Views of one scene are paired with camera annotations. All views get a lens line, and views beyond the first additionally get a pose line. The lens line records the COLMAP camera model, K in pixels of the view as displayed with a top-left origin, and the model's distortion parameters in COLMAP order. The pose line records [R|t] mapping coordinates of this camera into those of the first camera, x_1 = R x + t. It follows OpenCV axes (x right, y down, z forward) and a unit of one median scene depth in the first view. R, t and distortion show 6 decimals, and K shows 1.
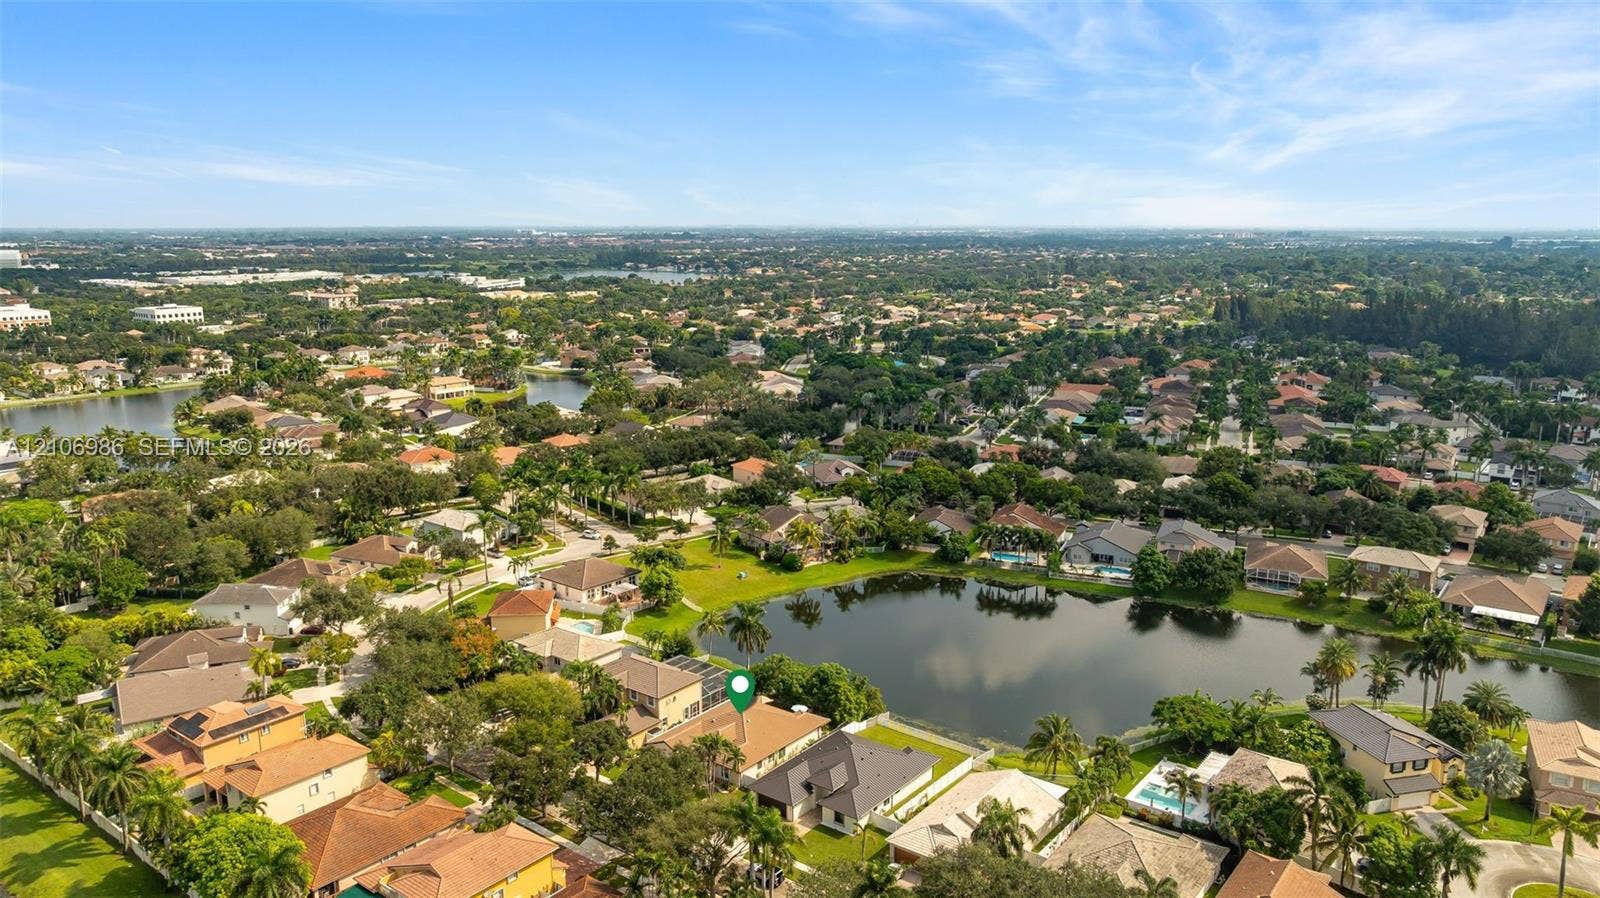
lens RADIAL K [[1127.8, 0, 800.0], [0, 1127.8, 449.0], [0, 0, 1]] dist [-0.015449, -0.000943]
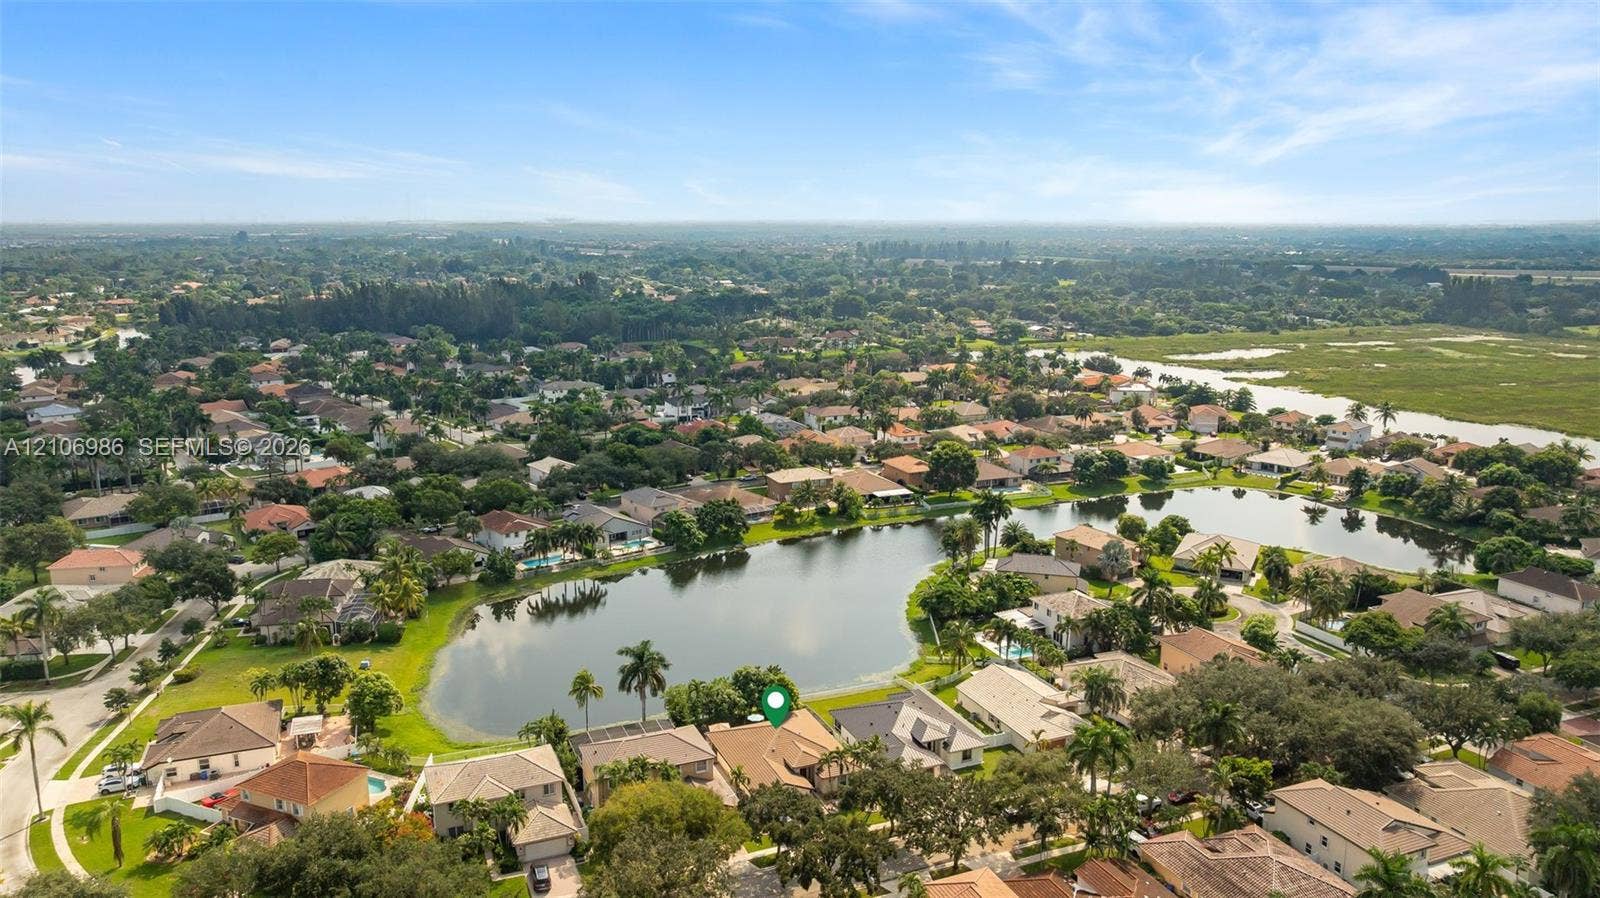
lens RADIAL K [[1127.8, 0, 800.0], [0, 1127.8, 449.0], [0, 0, 1]] dist [-0.015449, -0.000943]
pose [[0.488493, -0.178193, 0.854179, -0.603524], [0.175113, 0.979030, 0.104093, -0.071174], [-0.854816, 0.098729, 0.509453, 0.353030]]
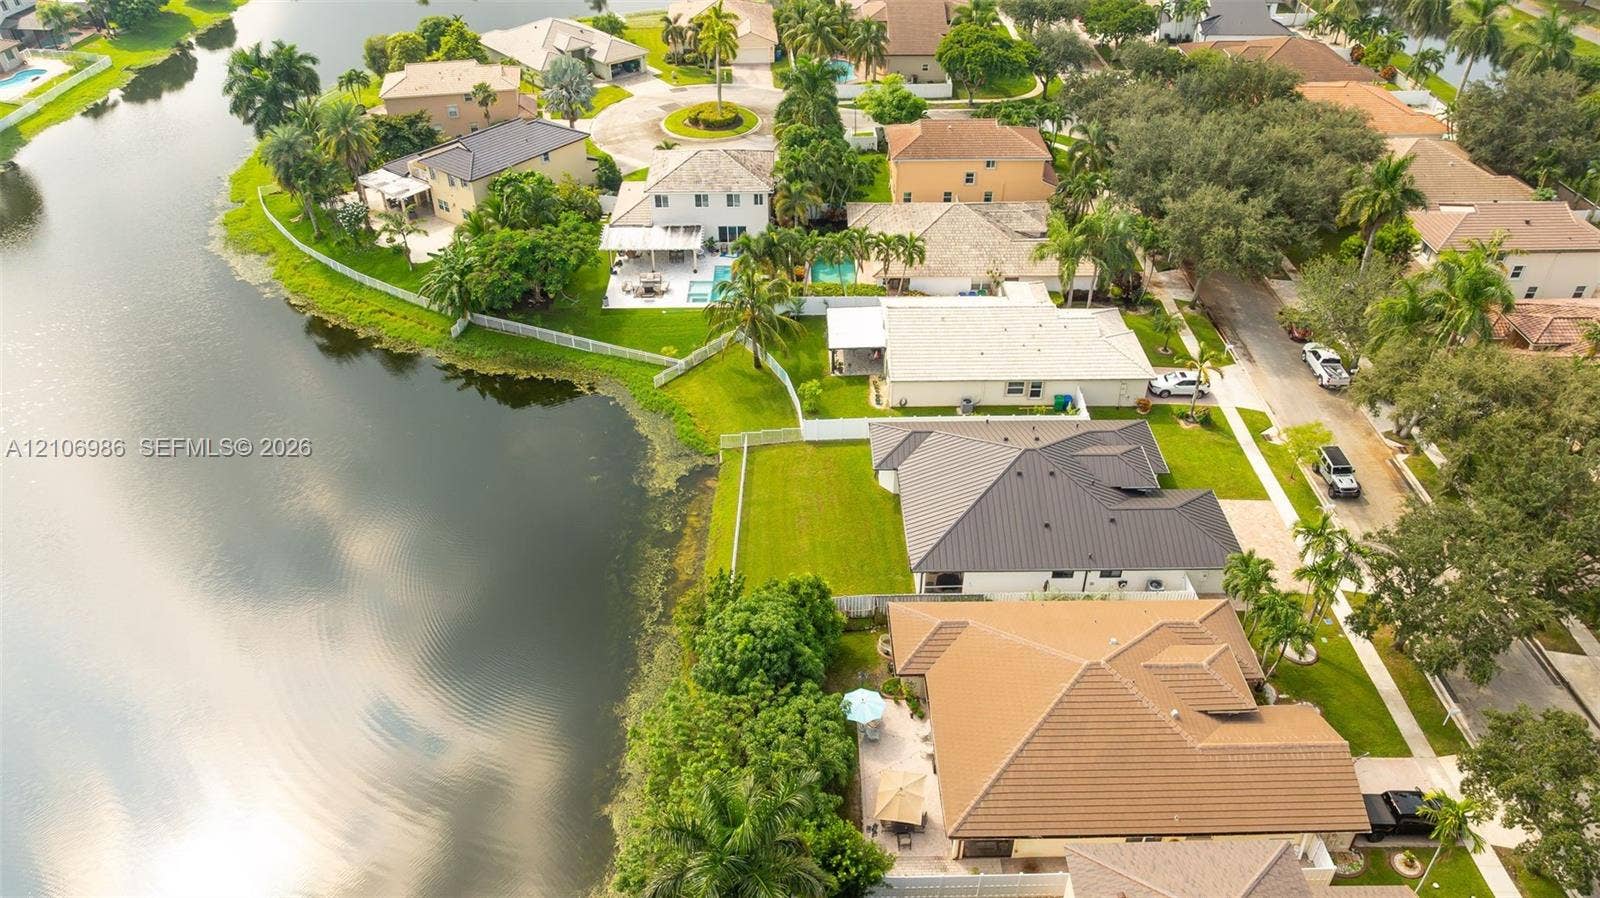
lens RADIAL K [[1127.8, 0, 800.0], [0, 1127.8, 449.0], [0, 0, 1]] dist [-0.015449, -0.000943]
pose [[-0.622913, -0.455575, 0.635949, -0.140475], [0.158649, 0.722471, 0.672954, -0.058356], [-0.766035, 0.520084, -0.377760, 0.869898]]
